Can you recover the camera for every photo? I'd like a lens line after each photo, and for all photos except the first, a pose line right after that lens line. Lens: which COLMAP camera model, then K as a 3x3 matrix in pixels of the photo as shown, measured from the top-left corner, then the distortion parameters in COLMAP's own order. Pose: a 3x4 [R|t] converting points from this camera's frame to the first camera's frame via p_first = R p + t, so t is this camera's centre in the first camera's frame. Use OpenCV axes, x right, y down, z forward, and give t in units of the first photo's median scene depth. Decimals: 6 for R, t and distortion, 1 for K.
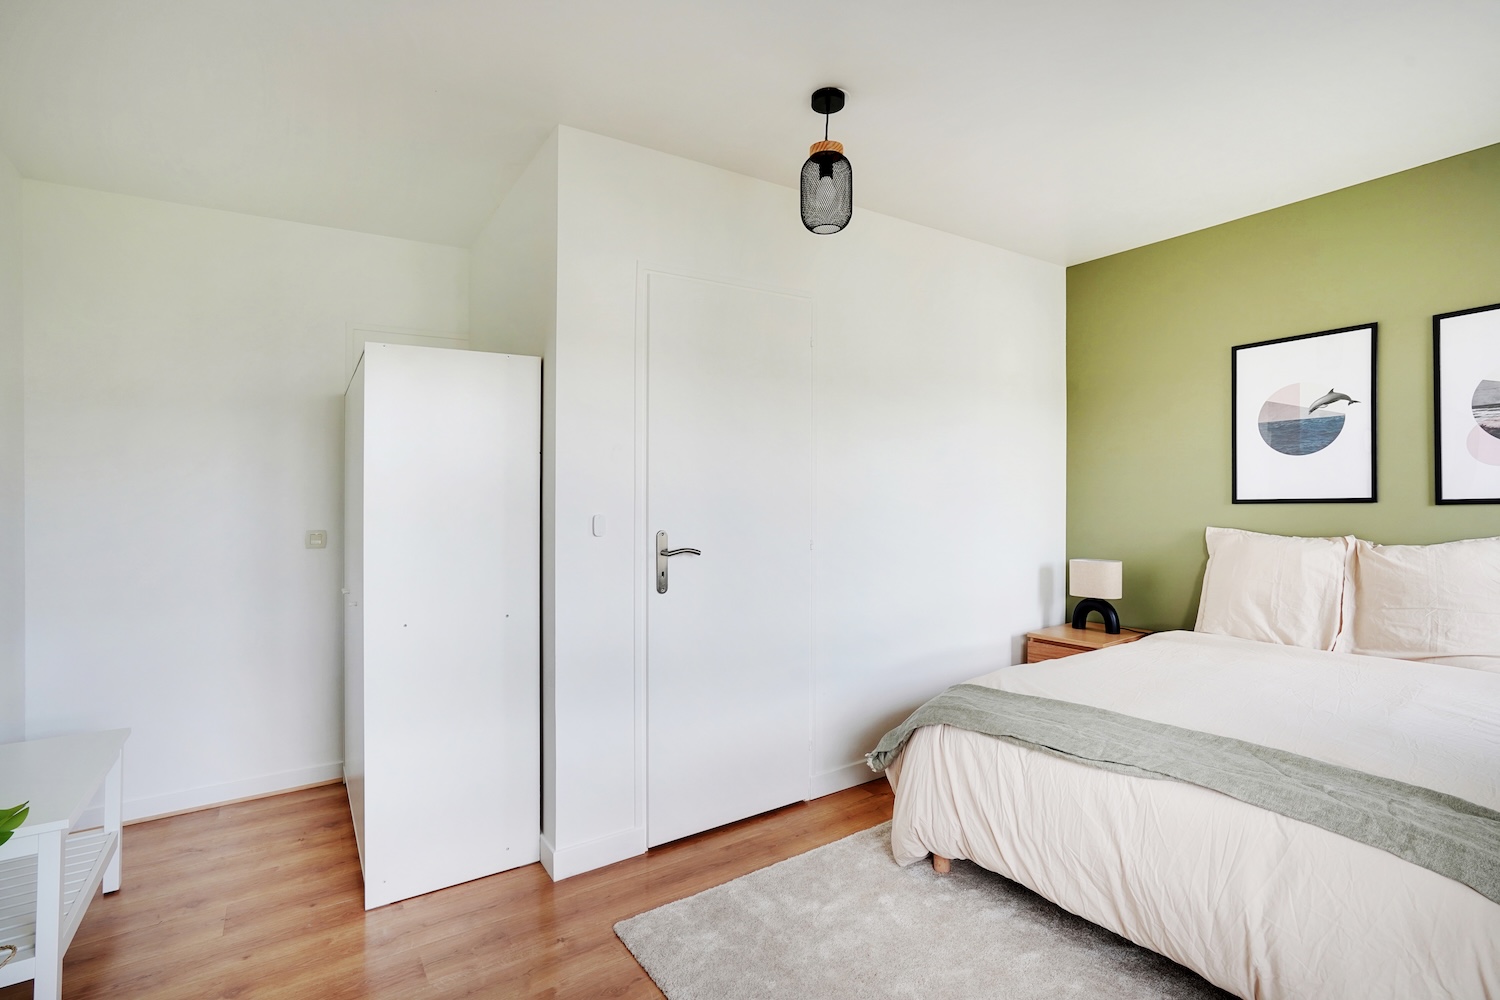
lens RADIAL K [[712.4, 0, 778.0], [0, 712.4, 494.4], [0, 0, 1]] dist [-0.063230, 0.029377]
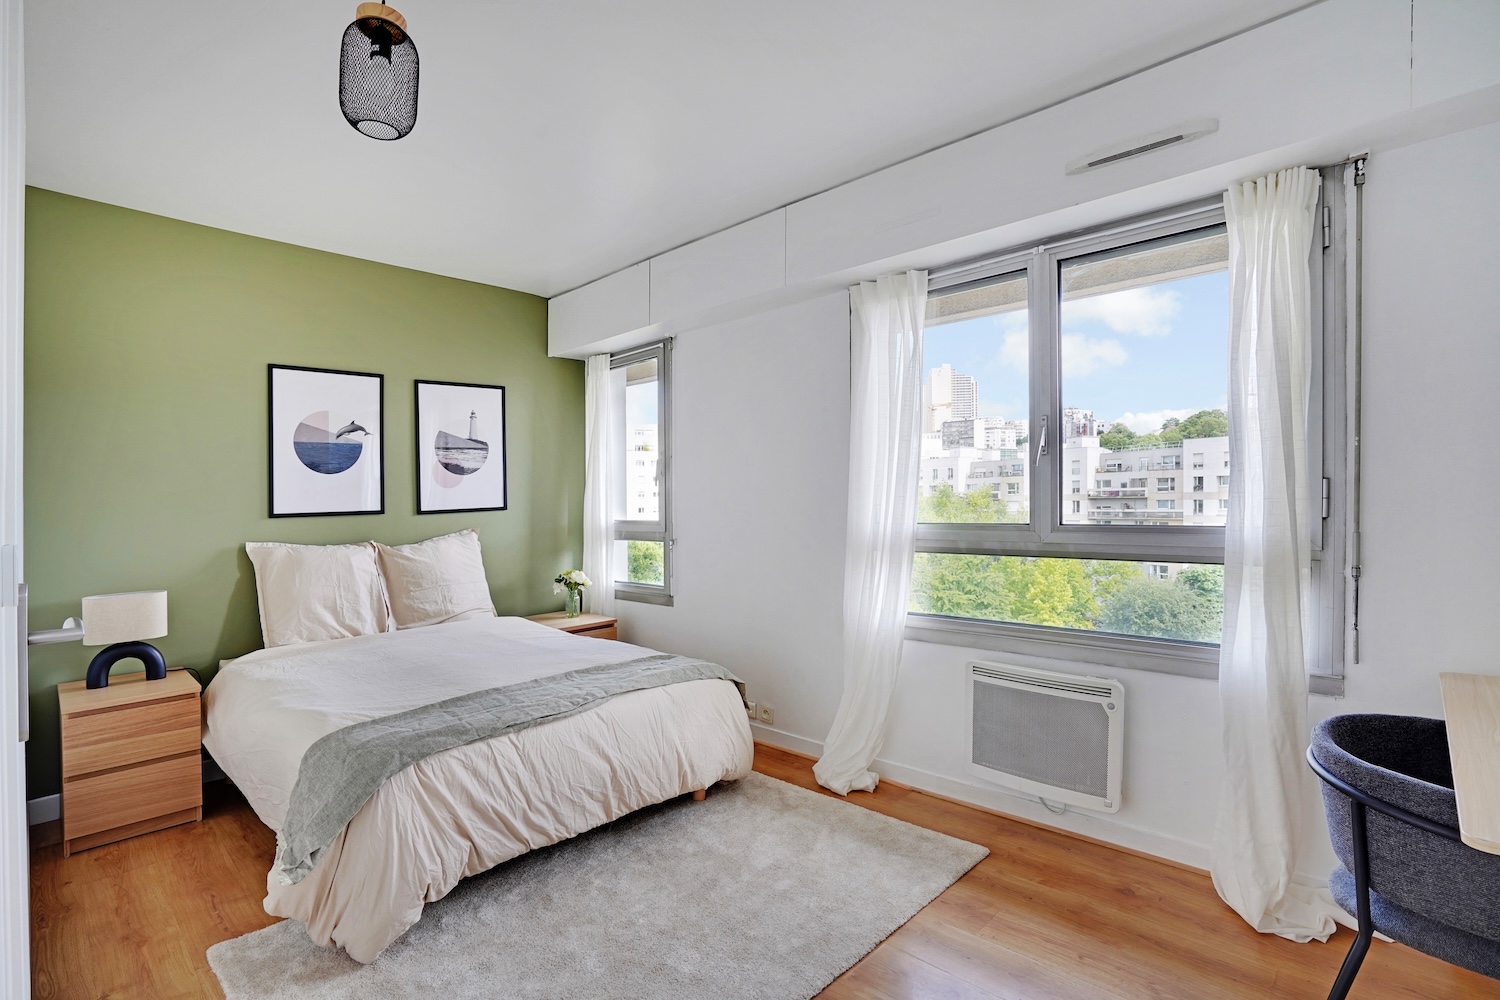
lens RADIAL K [[718.1, 0, 720.0], [0, 718.1, 509.4], [0, 0, 1]] dist [-0.001275, 0.000020]
pose [[-0.150377, -0.001274, 0.988628, -0.552302], [0.013443, 0.999904, 0.003333, 0.007443], [-0.988537, 0.013791, -0.150346, 0.573291]]
